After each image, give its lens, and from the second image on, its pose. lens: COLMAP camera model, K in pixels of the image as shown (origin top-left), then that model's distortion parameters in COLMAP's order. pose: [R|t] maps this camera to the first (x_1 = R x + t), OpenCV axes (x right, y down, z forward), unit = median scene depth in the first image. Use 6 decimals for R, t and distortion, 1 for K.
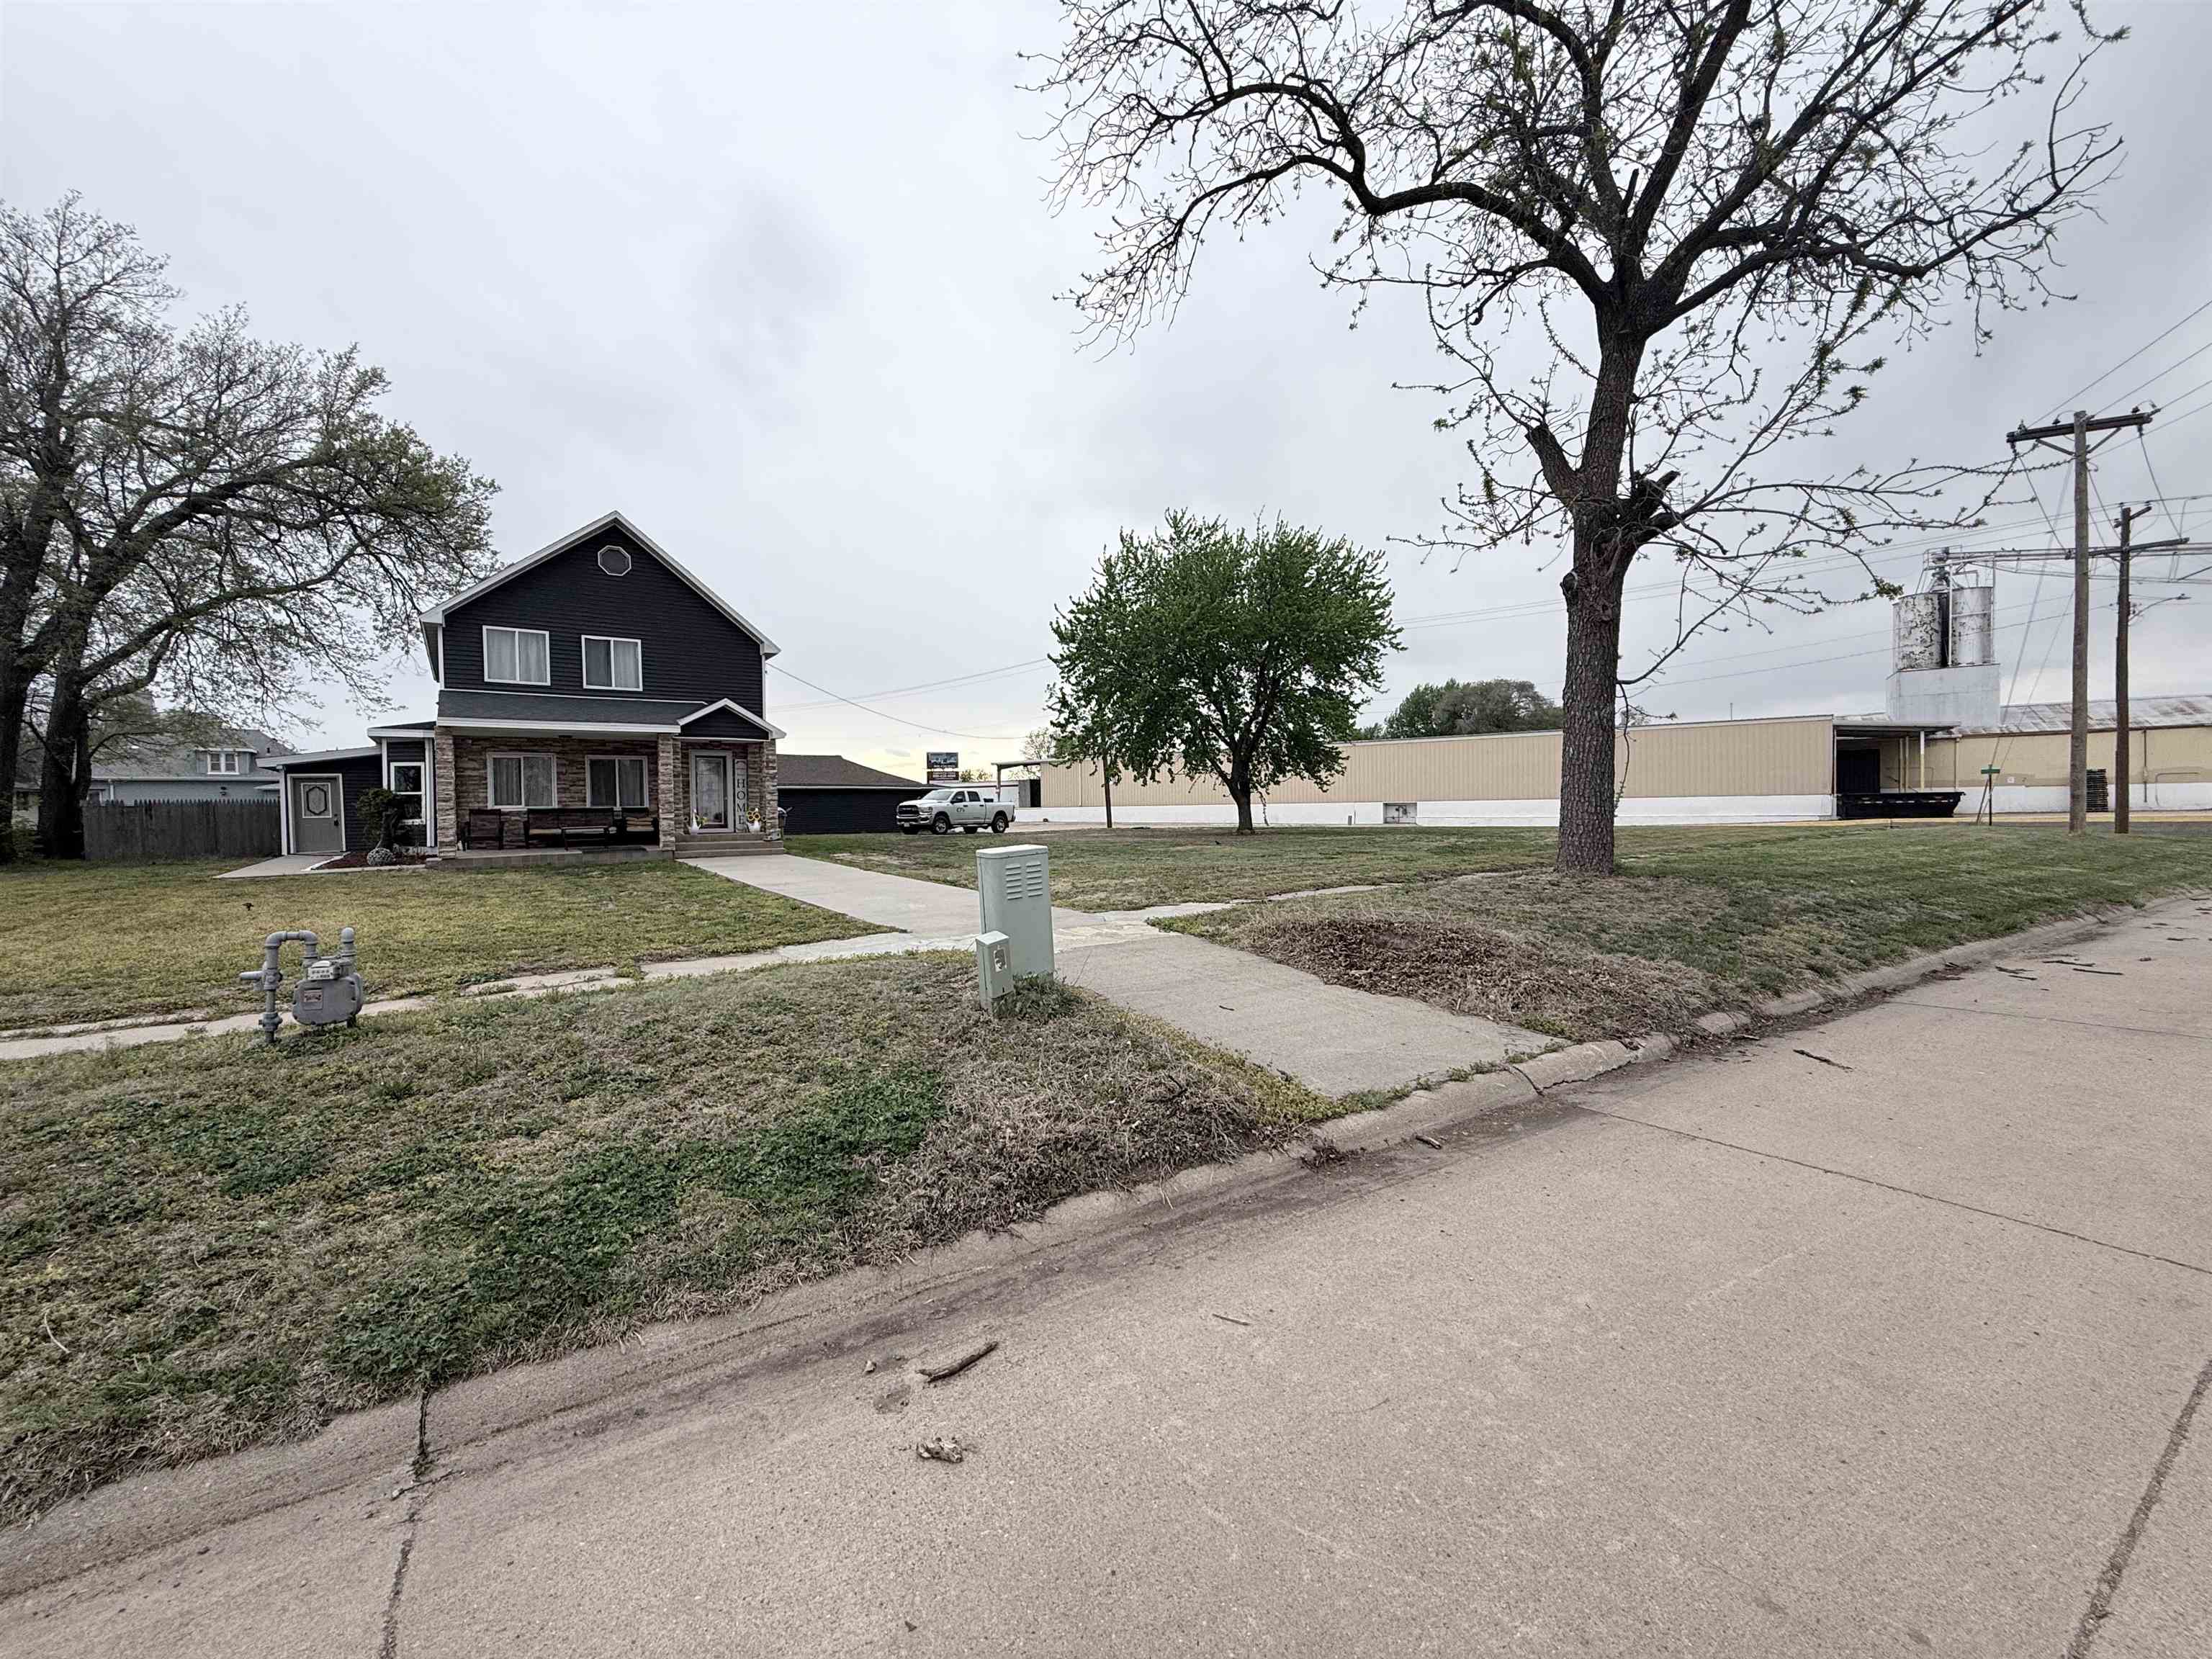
lens RADIAL K [[866.4, 0, 1096.6], [0, 866.4, 828.1], [0, 0, 1]] dist [0.000302, 0.000029]
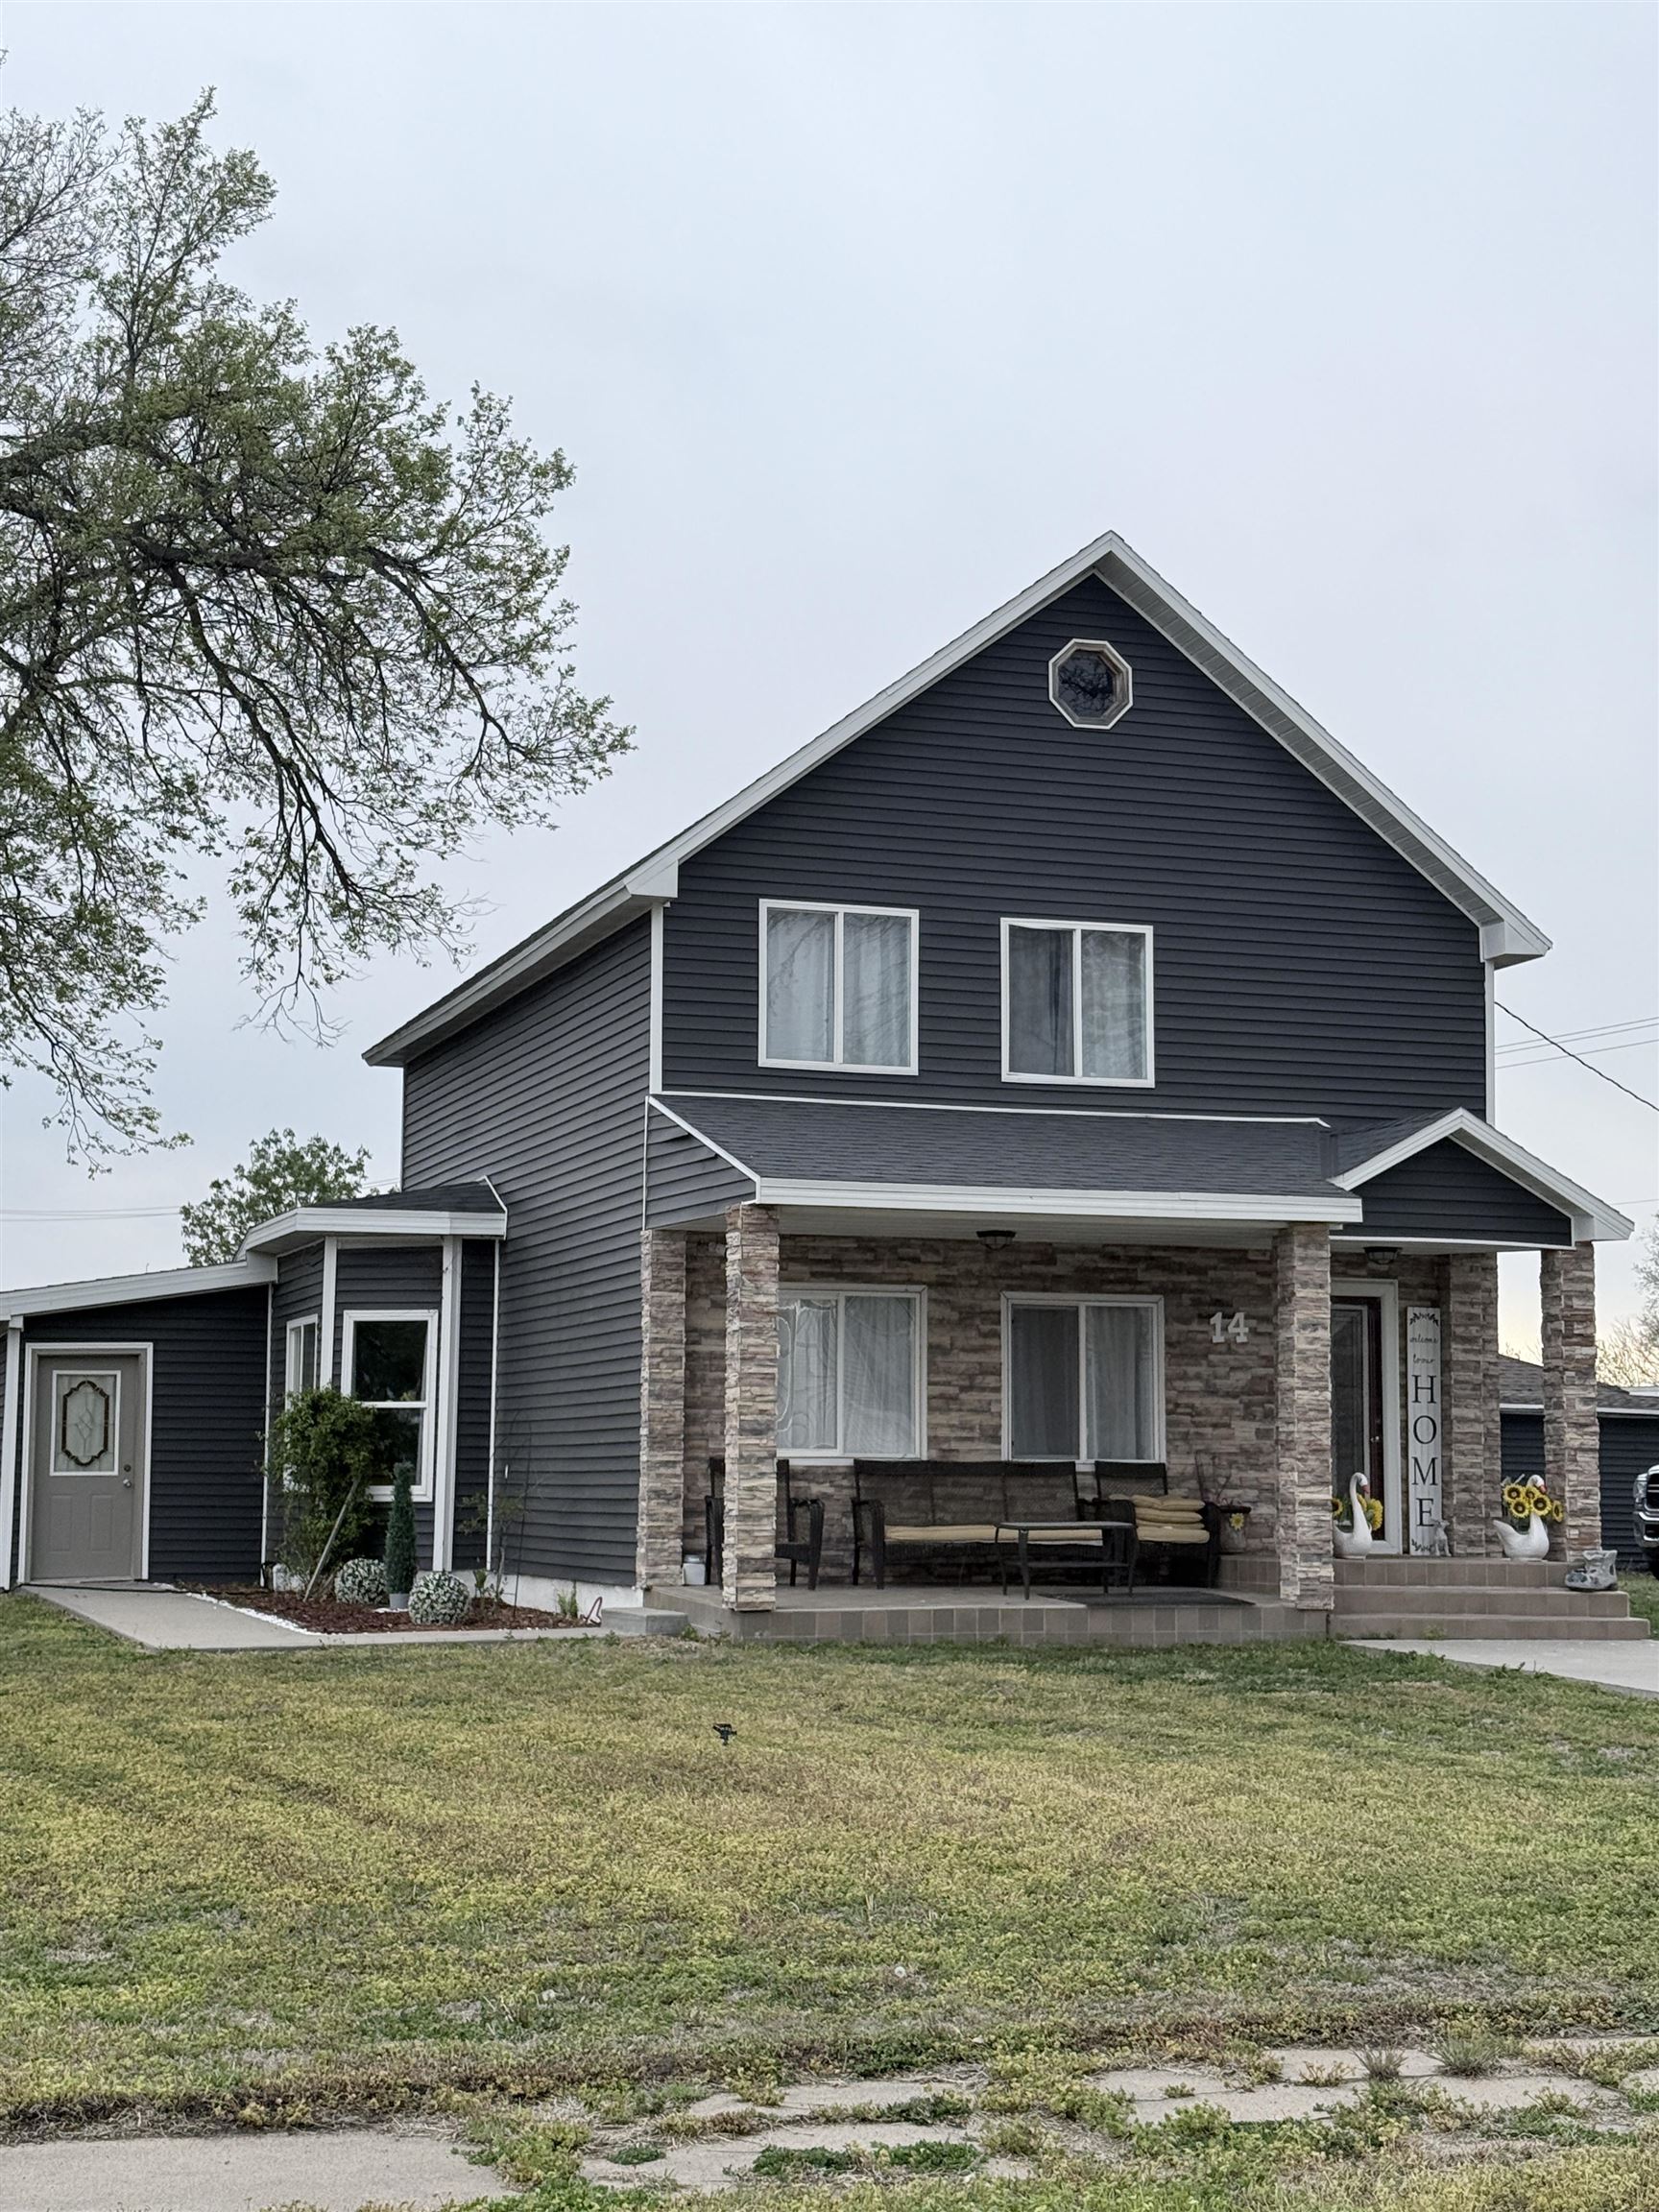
lens RADIAL K [[3227.4, 0, 828.5], [0, 3227.4, 1110.0], [0, 0, 1]] dist [0.142260, 0.000000]
pose [[0.956718, -0.011155, -0.290801, -0.304303], [-0.028812, 0.990725, -0.132792, 0.007993], [0.289585, 0.135423, 0.947524, -0.135816]]
